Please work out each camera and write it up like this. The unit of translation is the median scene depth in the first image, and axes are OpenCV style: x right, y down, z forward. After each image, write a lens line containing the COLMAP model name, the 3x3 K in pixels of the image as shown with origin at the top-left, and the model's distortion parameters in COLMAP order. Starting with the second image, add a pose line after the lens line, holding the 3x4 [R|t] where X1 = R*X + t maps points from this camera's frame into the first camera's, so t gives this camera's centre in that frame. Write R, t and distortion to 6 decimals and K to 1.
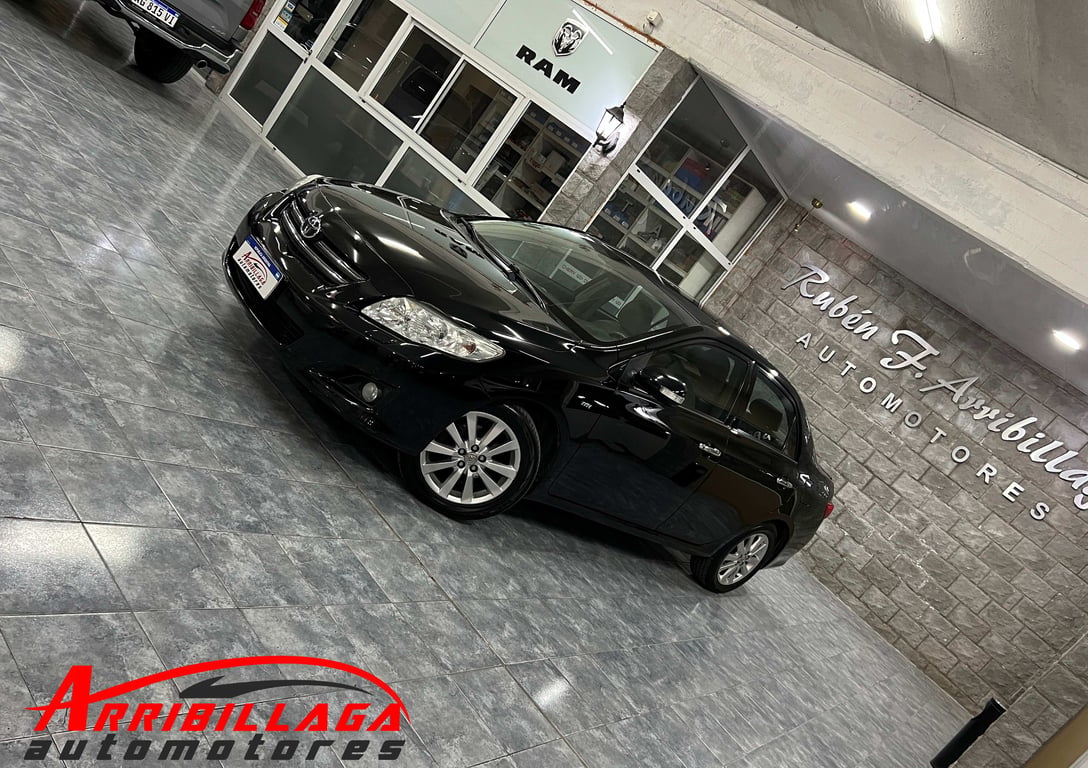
lens RADIAL K [[875.1, 0, 542.0], [0, 875.1, 444.3], [0, 0, 1]] dist [0.013425, -0.010711]
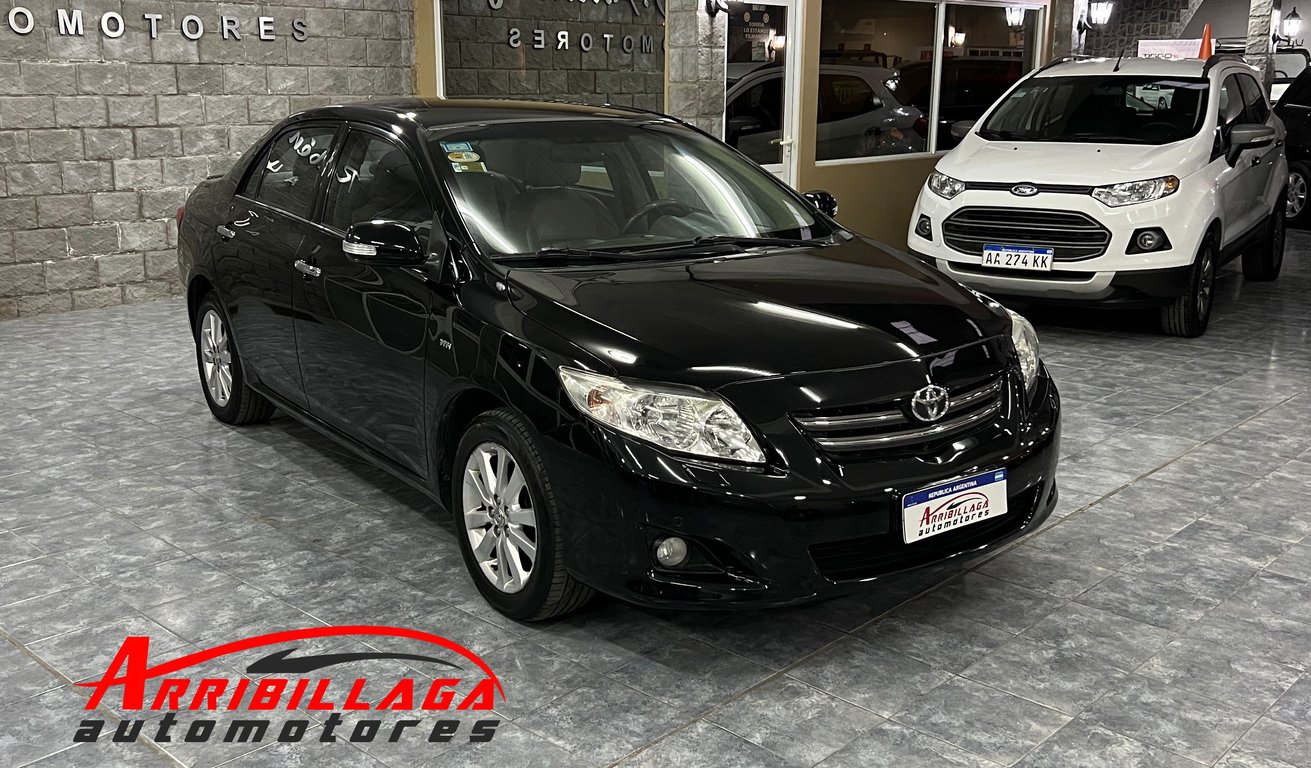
lens RADIAL K [[1256.2, 0, 643.8], [0, 1256.2, 378.2], [0, 0, 1]] dist [0.066973, -0.130646]
pose [[0.075682, -0.767526, 0.636534, -0.421139], [0.329948, 0.621680, 0.710386, -0.485332], [-0.940961, 0.156260, 0.300294, 0.457596]]
